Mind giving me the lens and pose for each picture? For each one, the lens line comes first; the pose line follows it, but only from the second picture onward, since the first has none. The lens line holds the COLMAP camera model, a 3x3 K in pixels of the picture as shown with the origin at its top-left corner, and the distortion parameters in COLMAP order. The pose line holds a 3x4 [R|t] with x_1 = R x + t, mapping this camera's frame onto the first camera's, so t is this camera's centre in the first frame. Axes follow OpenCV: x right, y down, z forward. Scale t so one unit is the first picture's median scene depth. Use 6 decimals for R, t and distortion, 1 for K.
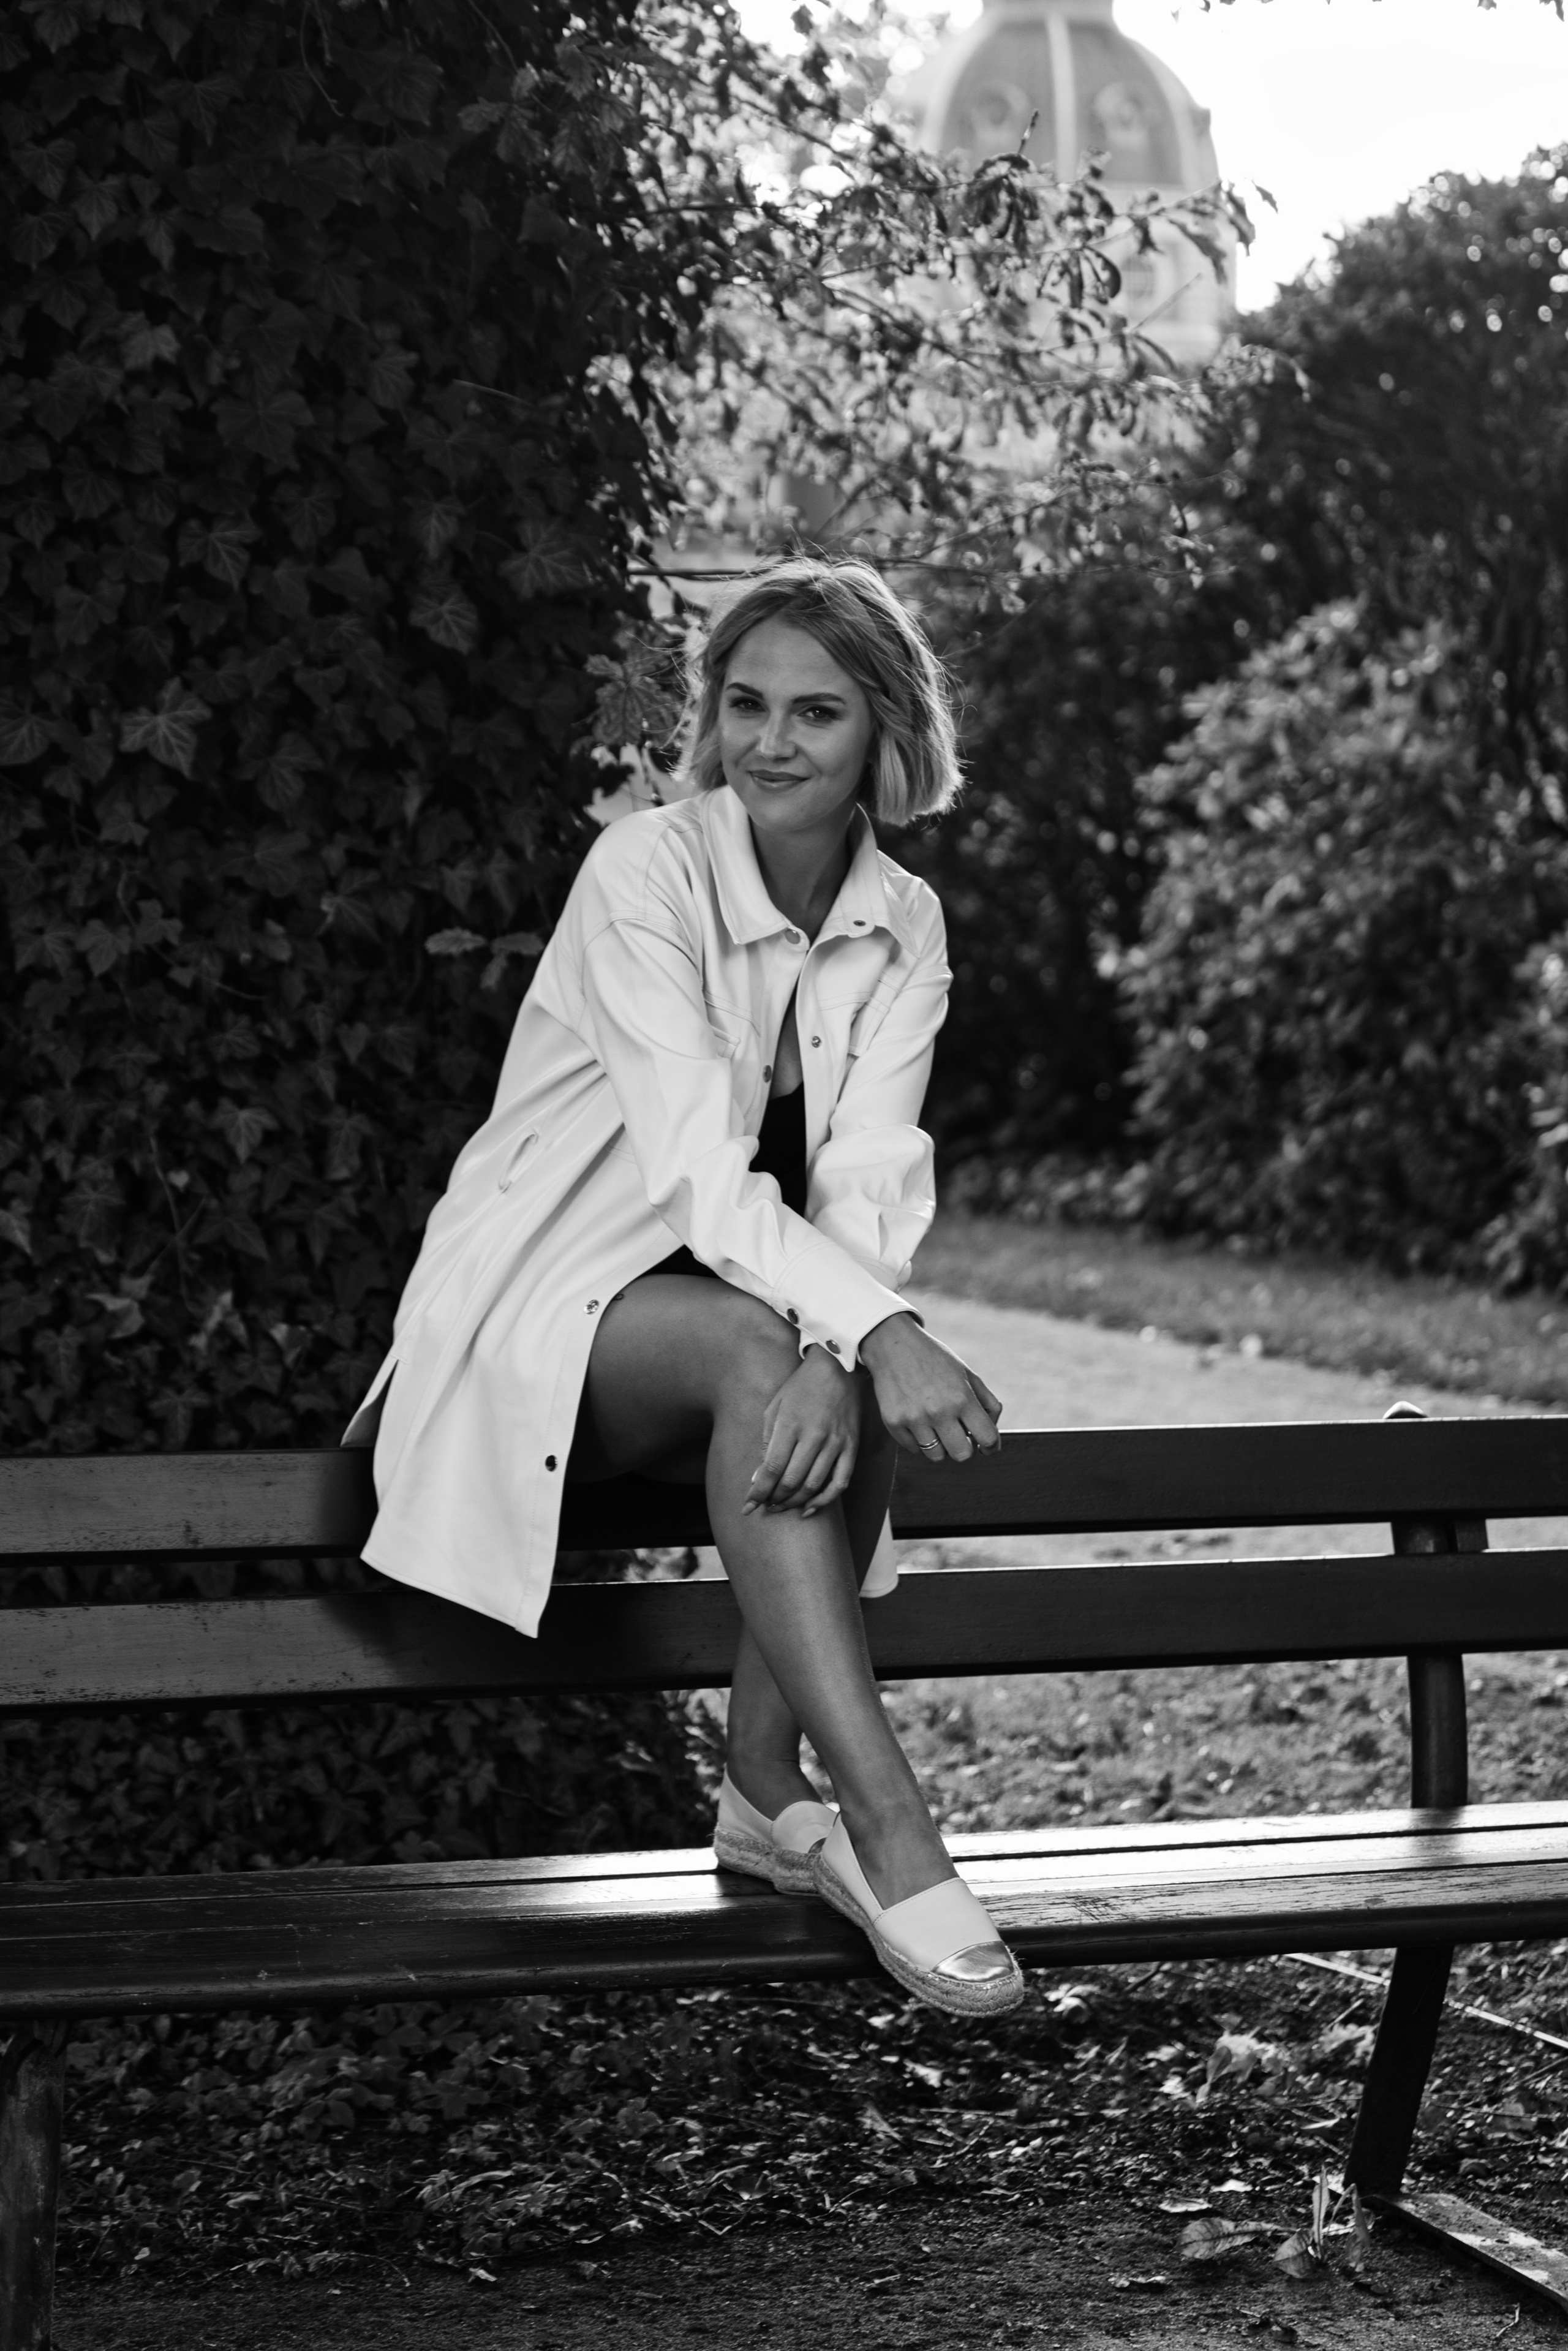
lens RADIAL K [[8708.8, 0, 1038.2], [0, 8708.8, 1134.3], [0, 0, 1]] dist [0.090883, -1.272470]
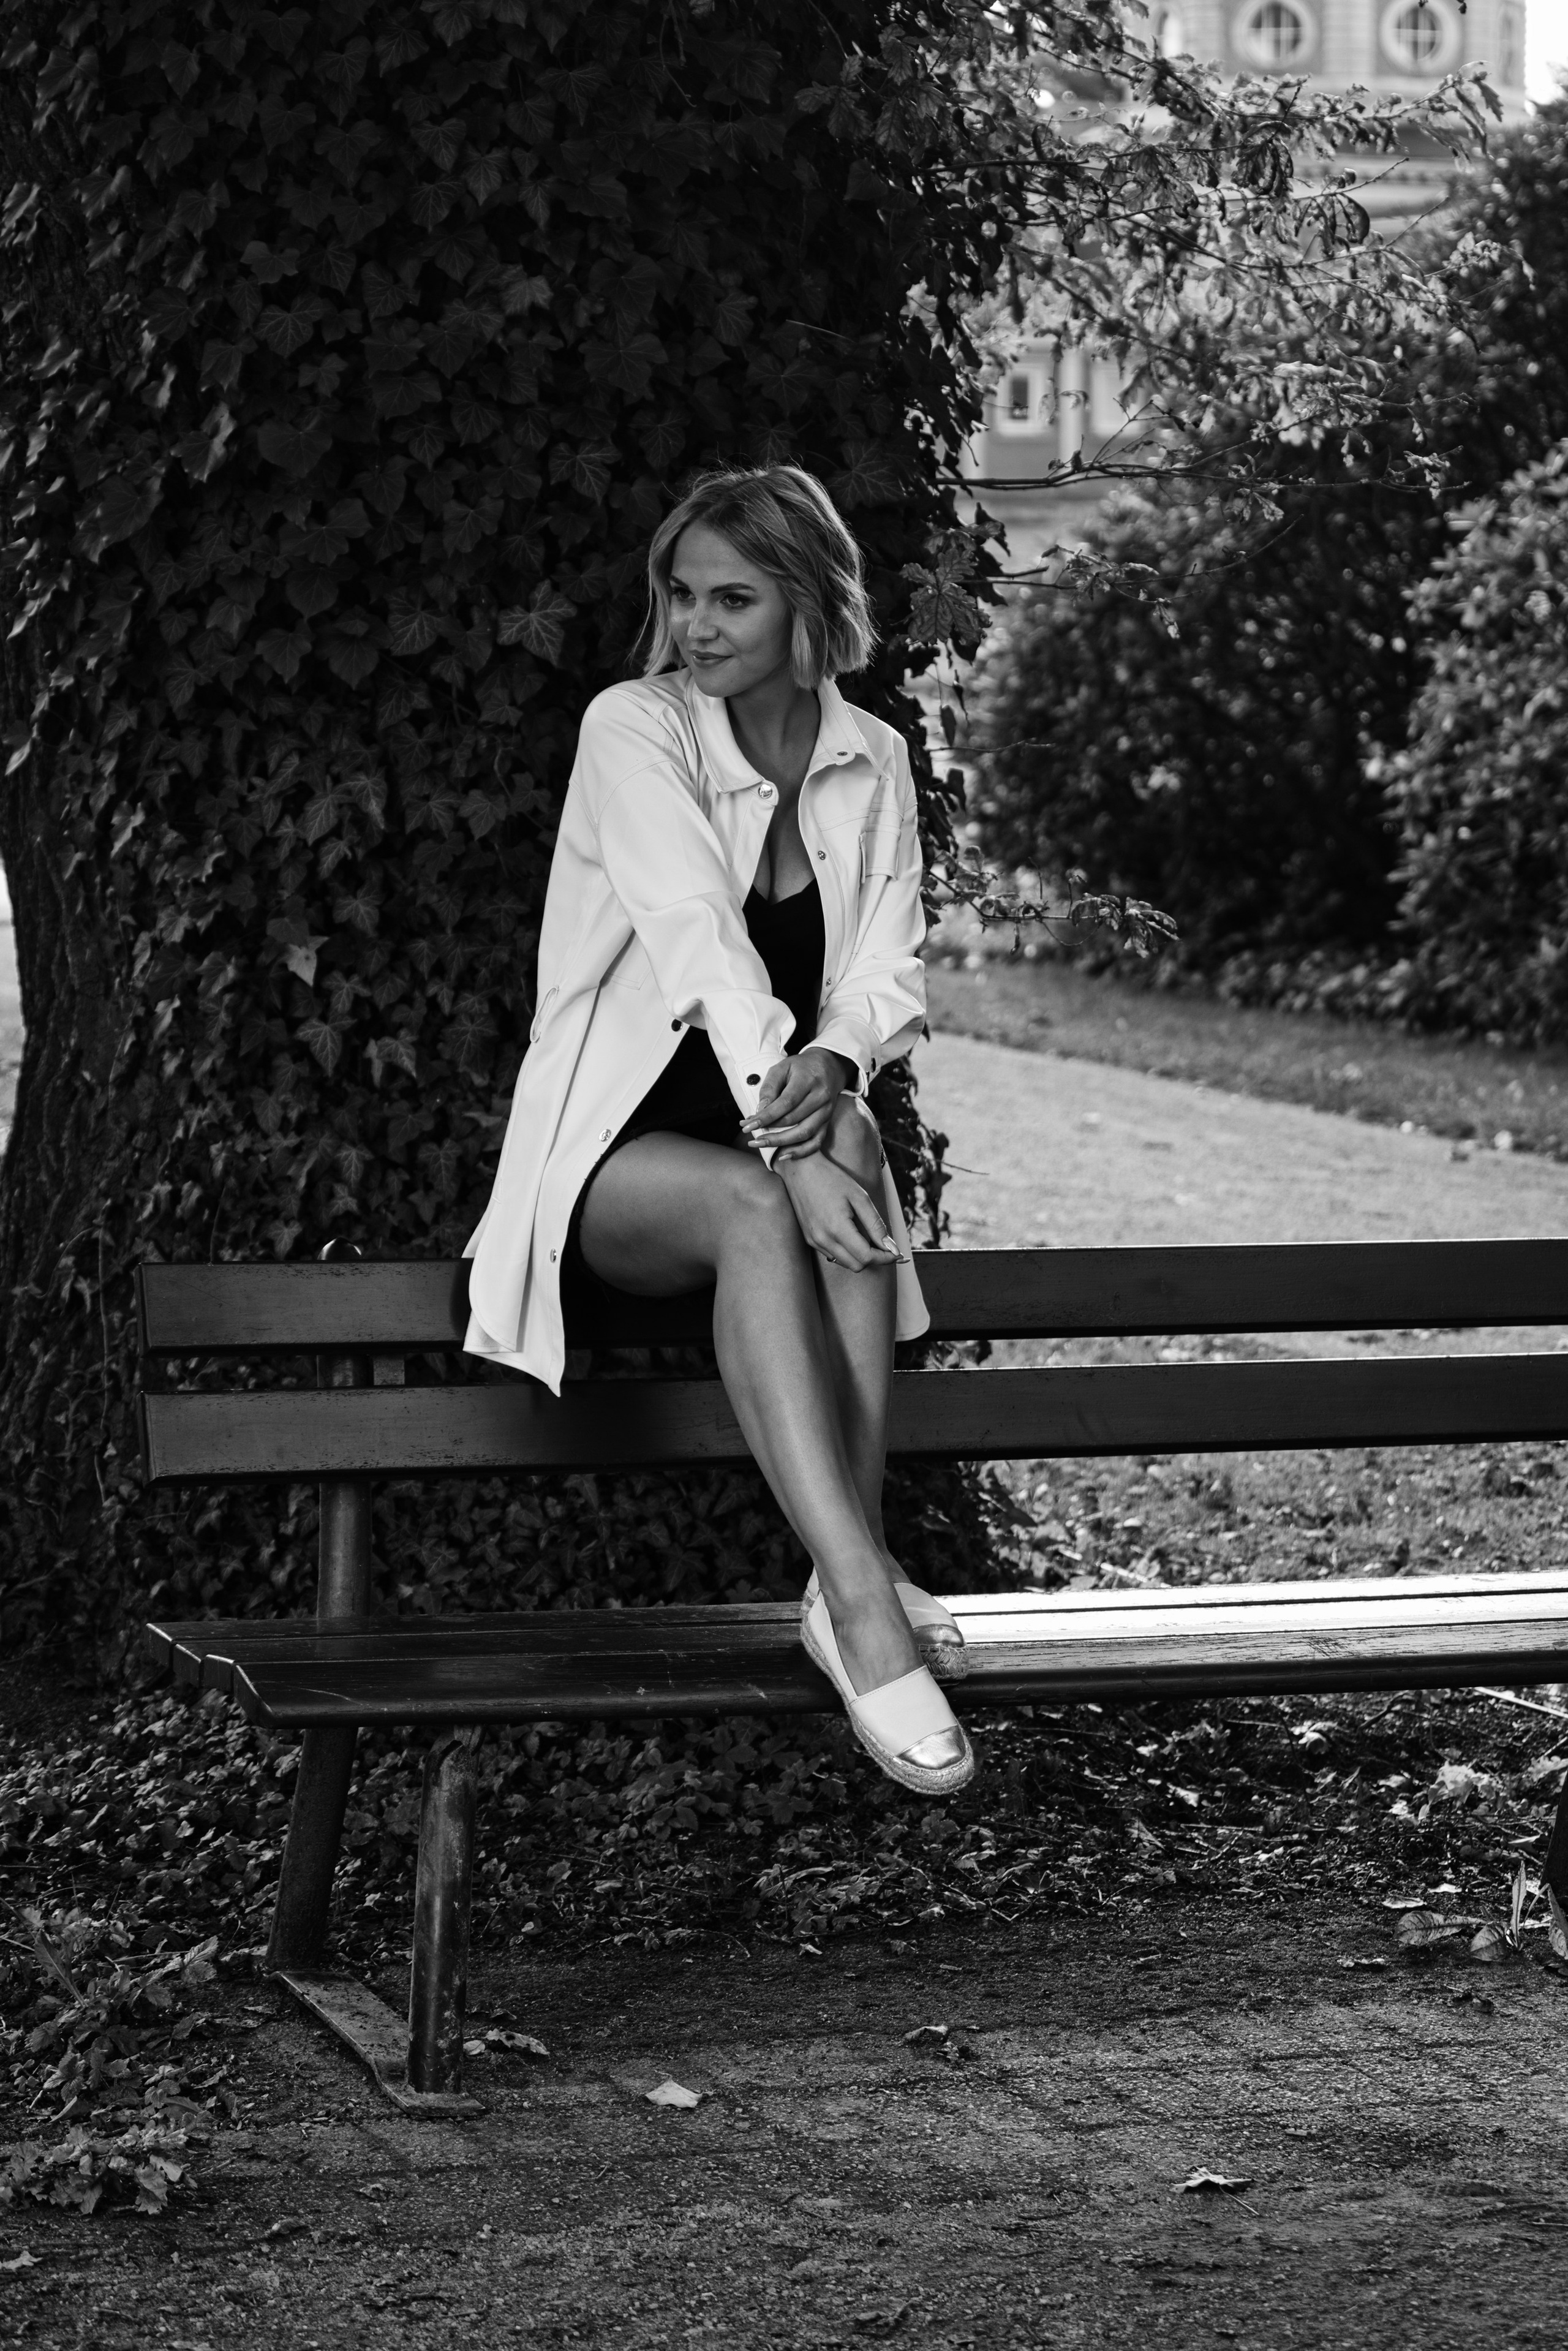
lens RADIAL K [[9380.5, 0, 943.0], [0, 9380.5, 974.7], [0, 0, 1]] dist [-0.159899, 0.147421]
pose [[0.999141, 0.008528, -0.040542, 0.004350], [-0.008044, 0.999895, 0.012092, -0.015434], [0.040640, -0.011756, 0.999105, -0.237319]]
